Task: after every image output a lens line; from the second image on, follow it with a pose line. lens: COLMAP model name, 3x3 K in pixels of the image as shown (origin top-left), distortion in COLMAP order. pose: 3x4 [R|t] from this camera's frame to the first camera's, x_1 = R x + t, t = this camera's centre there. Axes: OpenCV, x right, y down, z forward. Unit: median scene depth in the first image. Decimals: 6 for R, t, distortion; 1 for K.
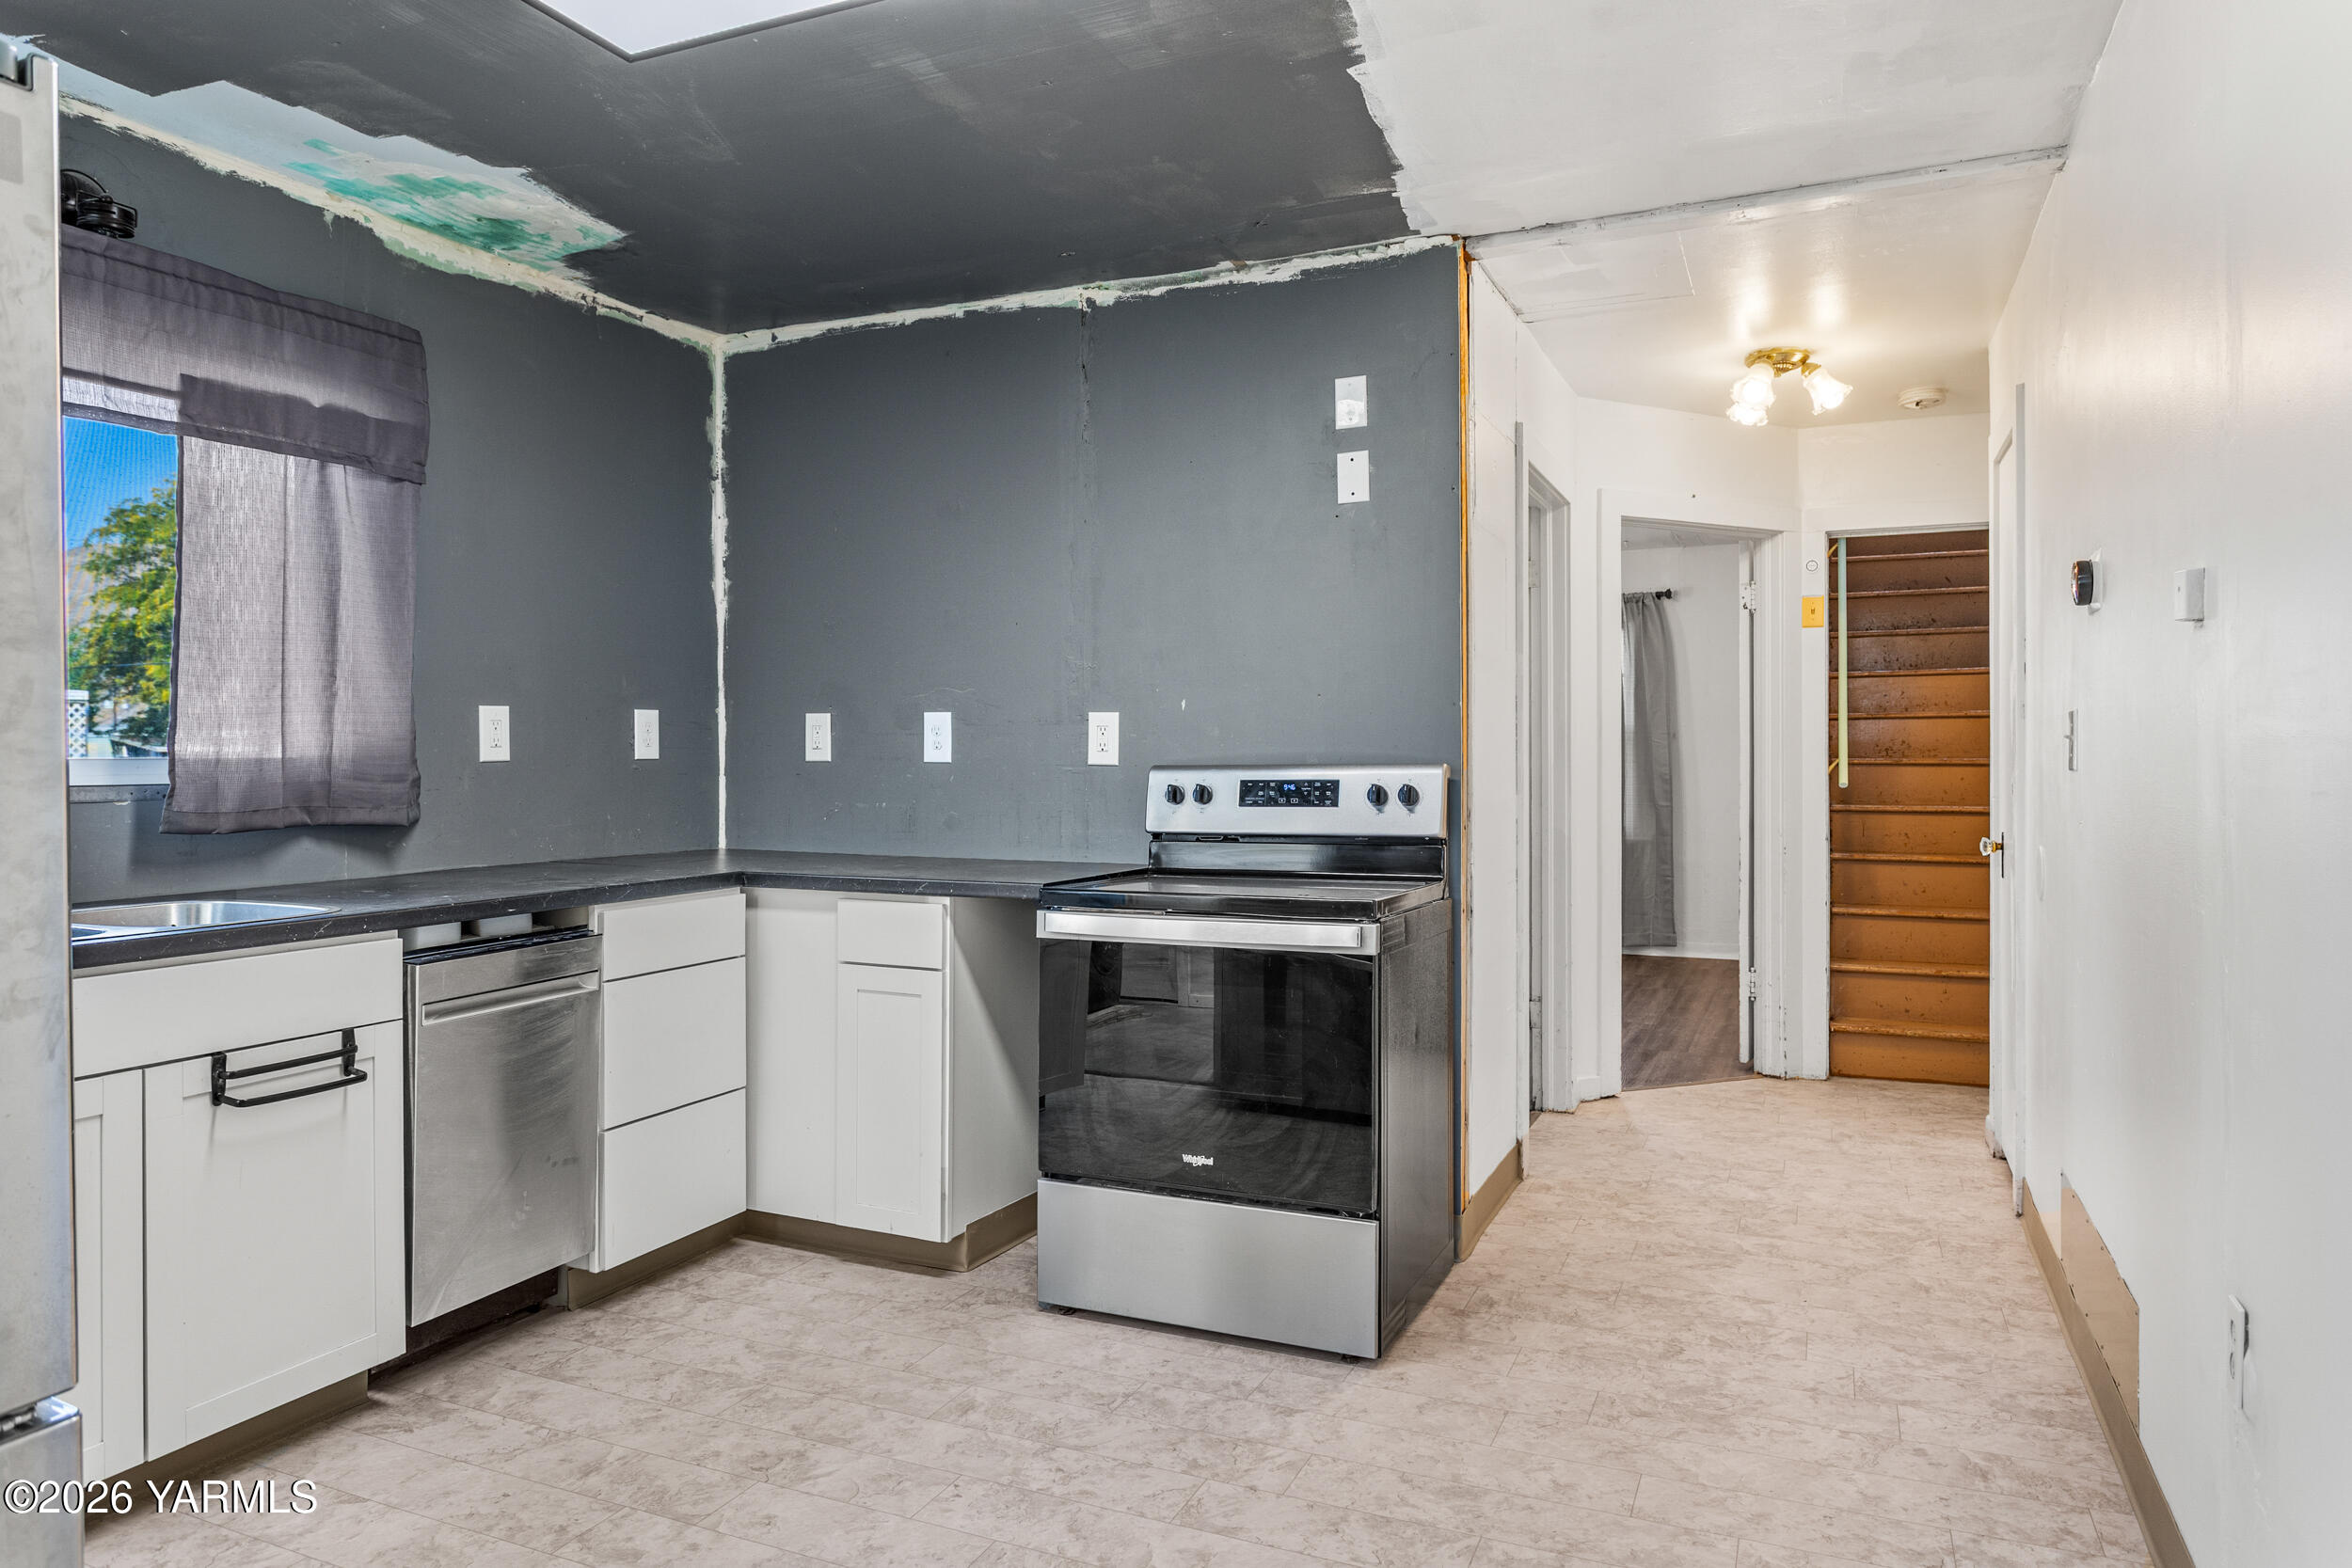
lens RADIAL K [[1493.5, 0, 1167.8], [0, 1493.5, 766.0], [0, 0, 1]] dist [-0.005156, -0.001957]
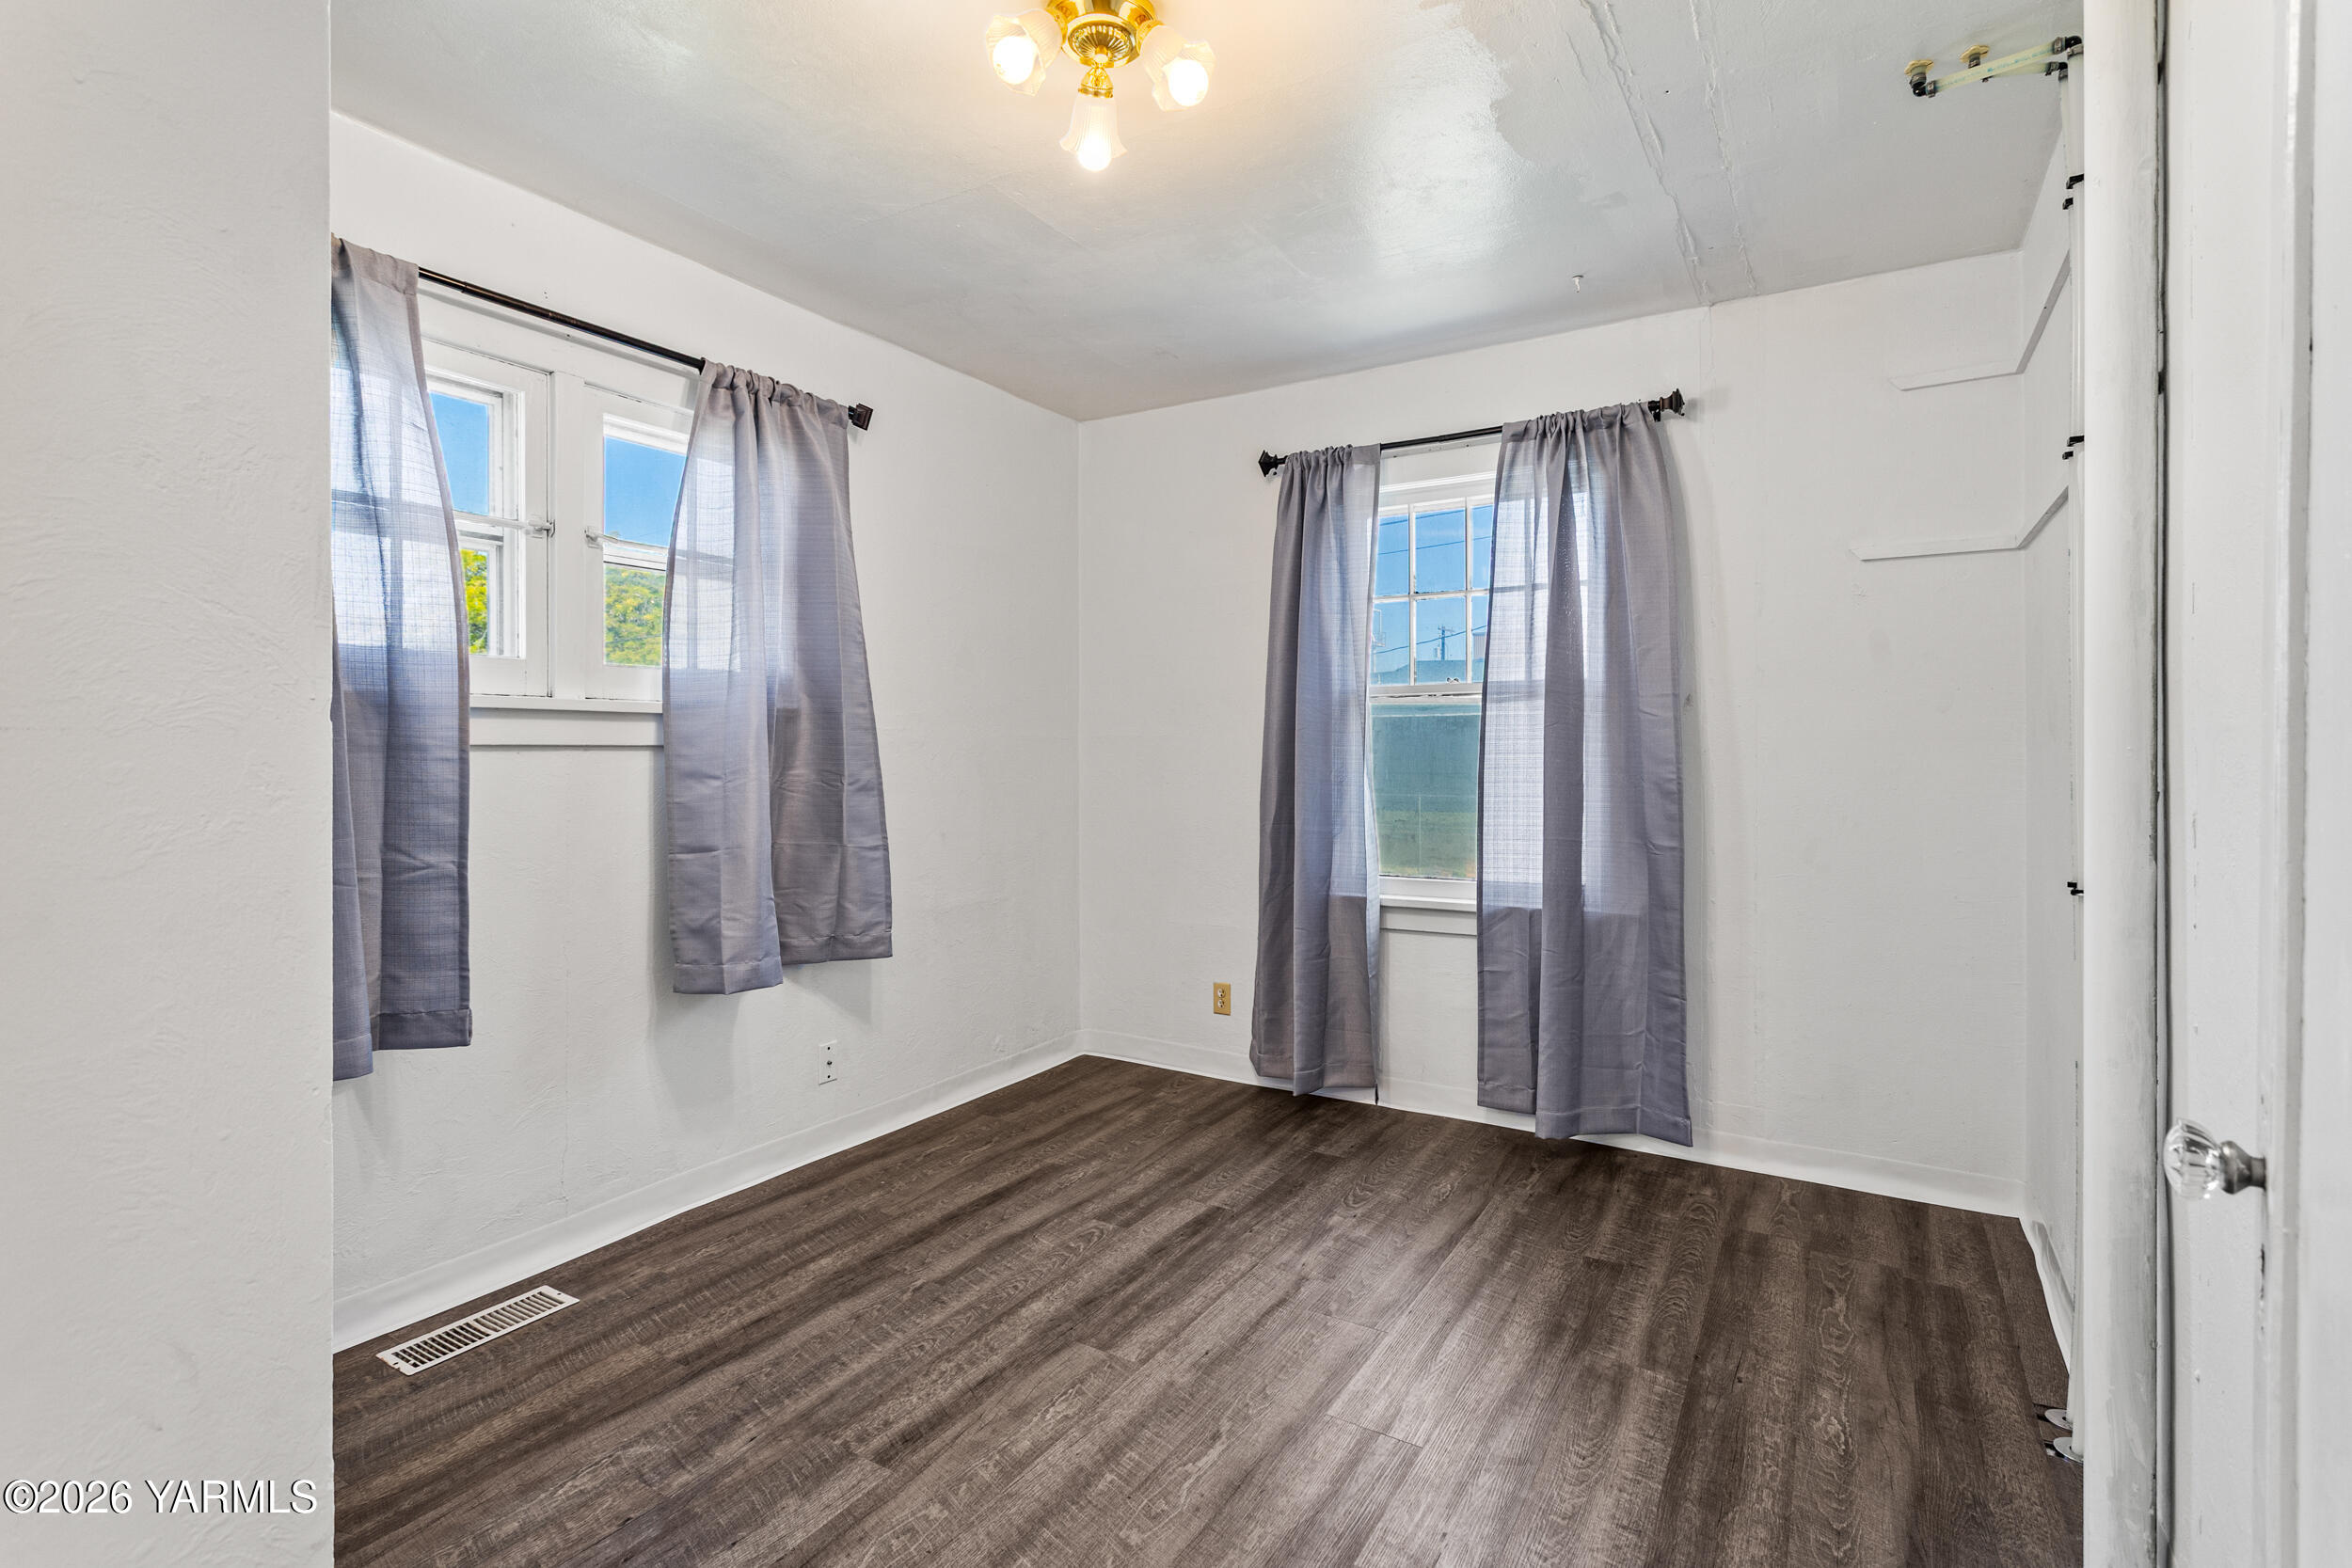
lens RADIAL K [[1140.6, 0, 1187.7], [0, 1140.6, 792.9], [0, 0, 1]] dist [0.004309, 0.000542]
pose [[0.994734, -0.002257, -0.102463, 0.216425], [0.003444, 0.999929, 0.011407, 0.004679], [0.102430, -0.011700, 0.994671, 0.617283]]
